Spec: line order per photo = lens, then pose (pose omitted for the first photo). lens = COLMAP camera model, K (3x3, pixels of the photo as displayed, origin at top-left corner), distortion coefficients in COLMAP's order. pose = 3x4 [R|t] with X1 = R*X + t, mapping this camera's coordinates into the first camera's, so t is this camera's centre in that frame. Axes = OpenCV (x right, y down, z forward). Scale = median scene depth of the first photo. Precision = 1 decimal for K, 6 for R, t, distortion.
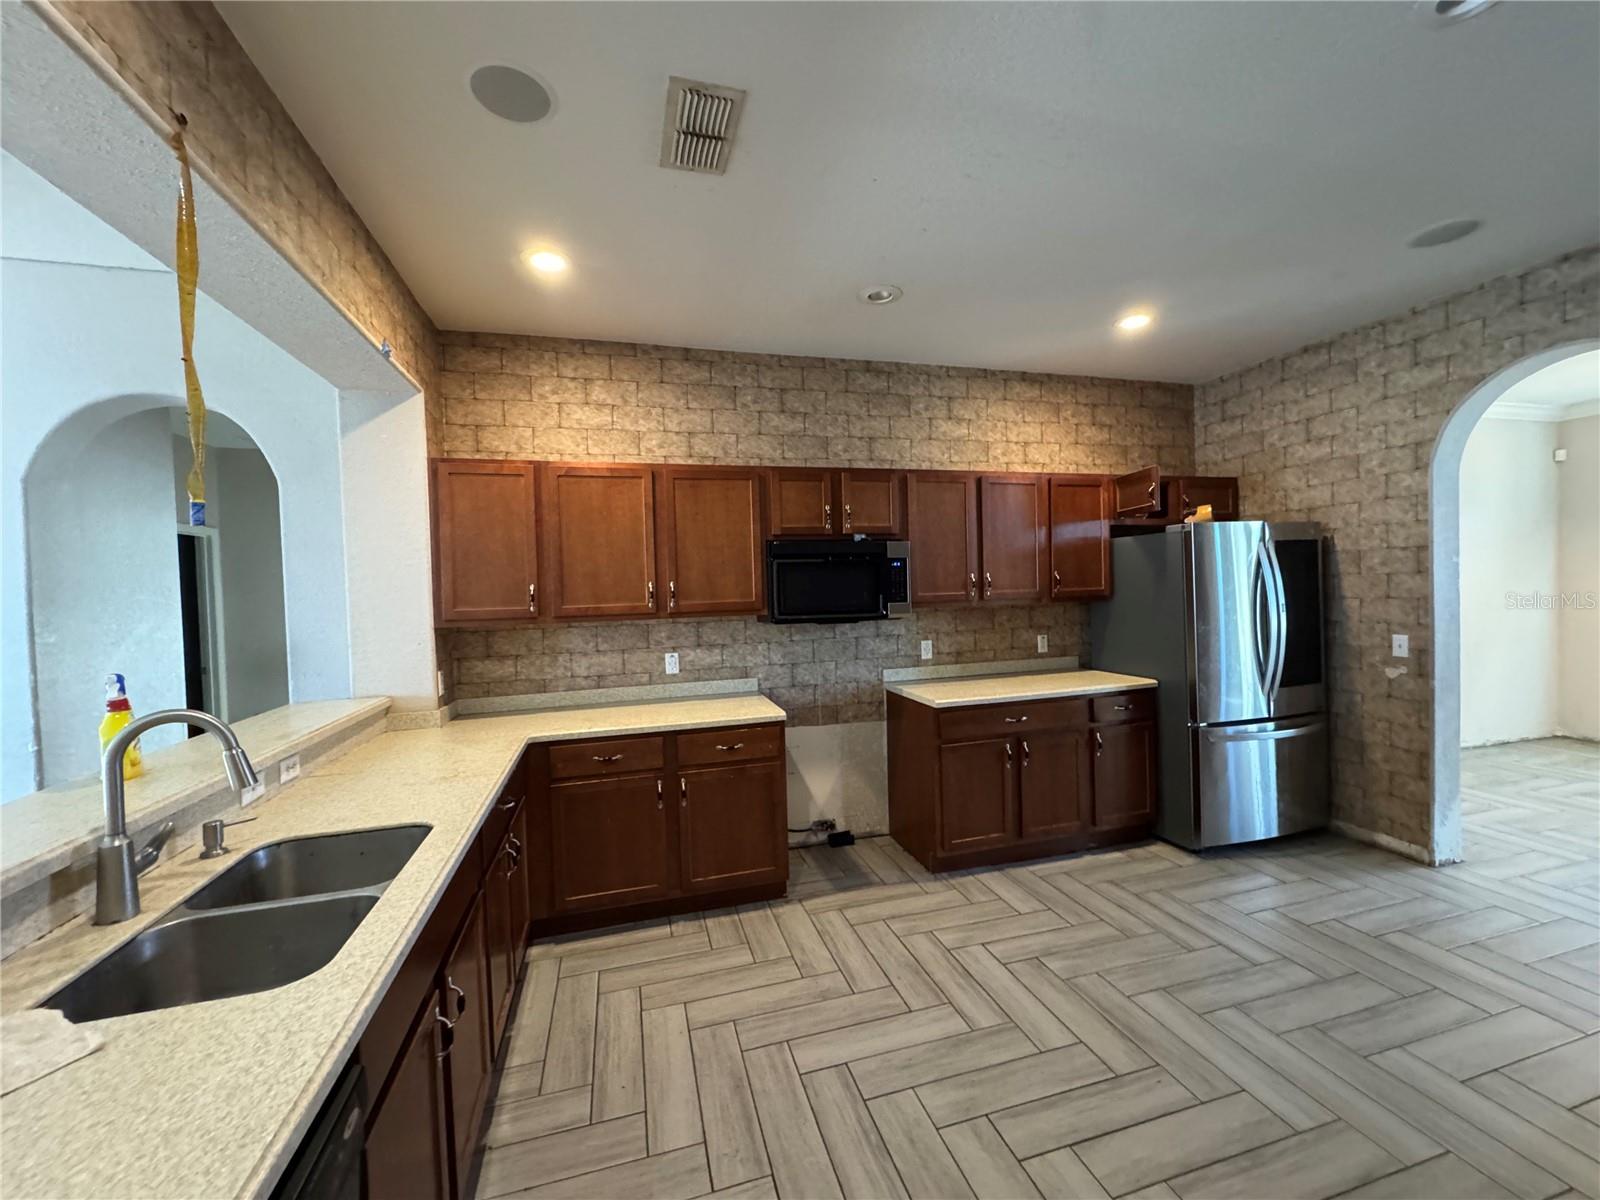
lens RADIAL K [[637.3, 0, 799.8], [0, 637.3, 596.3], [0, 0, 1]] dist [-0.004164, 0.000578]
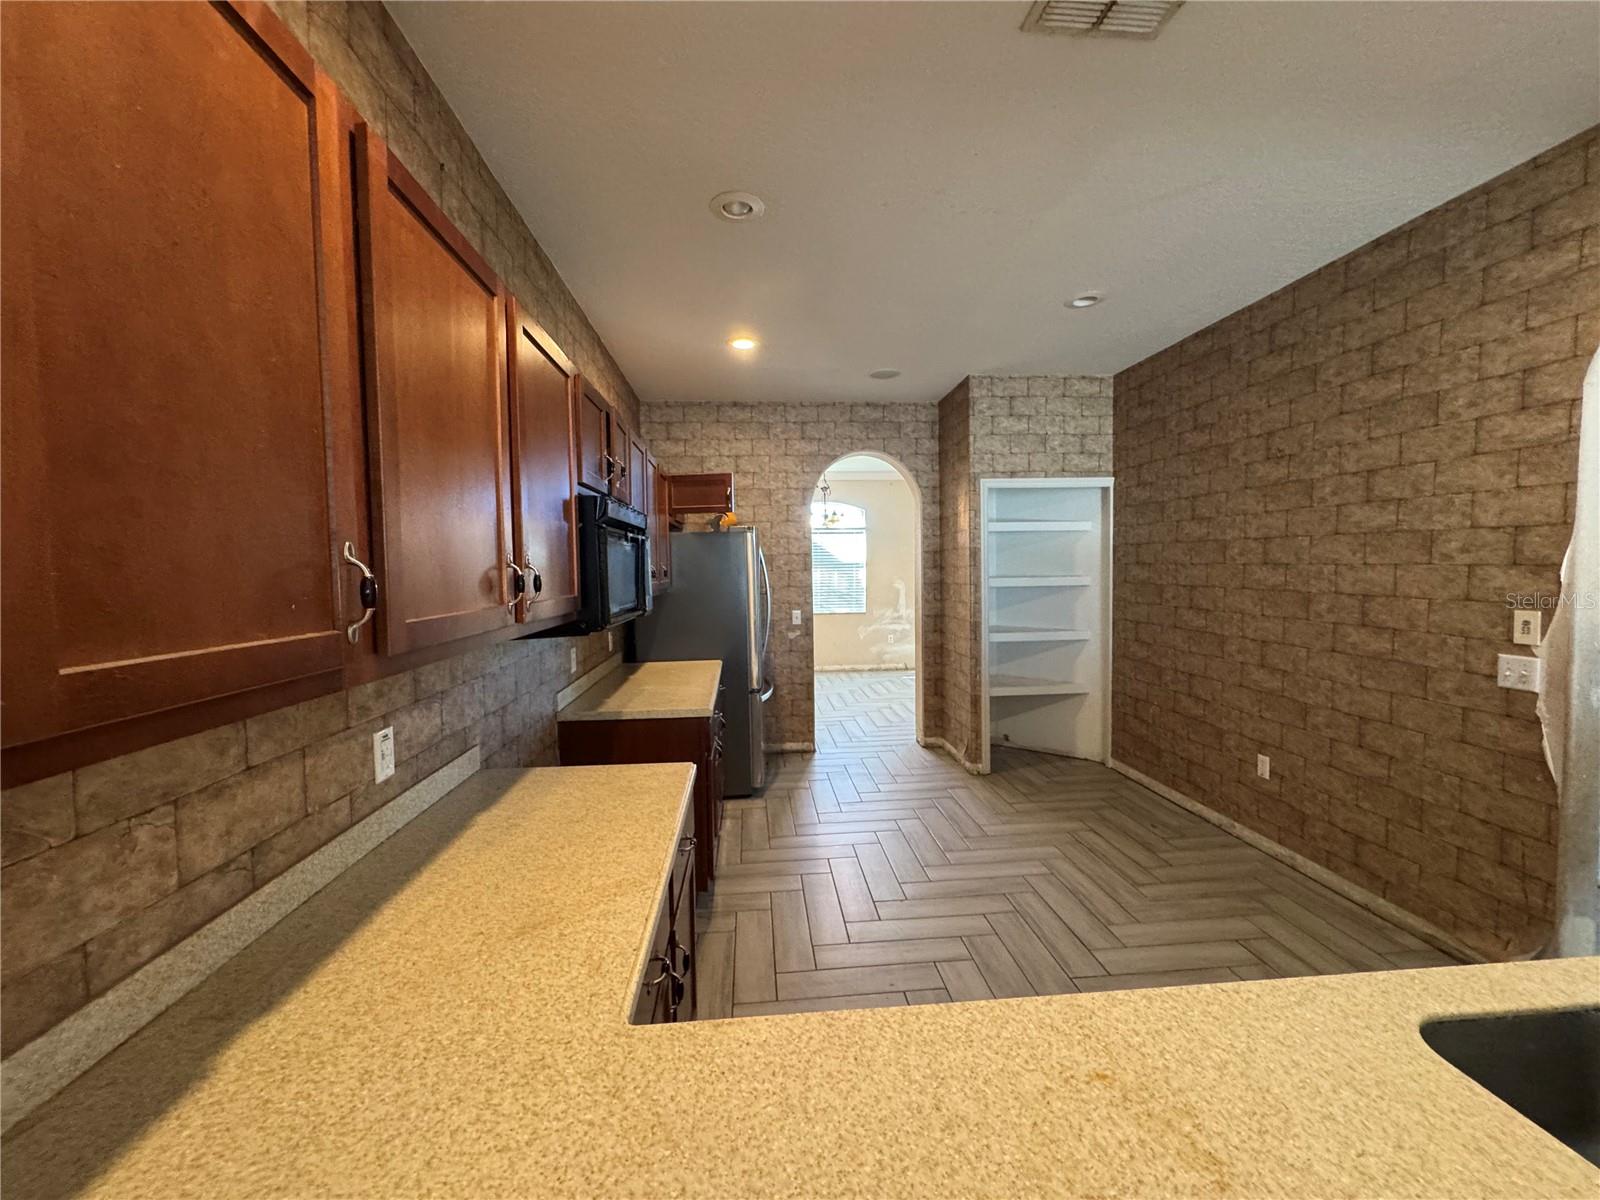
lens RADIAL K [[637.3, 0, 797.2], [0, 637.3, 597.3], [0, 0, 1]] dist [-0.004164, 0.000578]
pose [[0.195952, -0.020746, 0.980394, -0.580611], [0.025013, 0.999557, 0.016152, 0.003995], [-0.980294, 0.021358, 0.196384, 0.694043]]
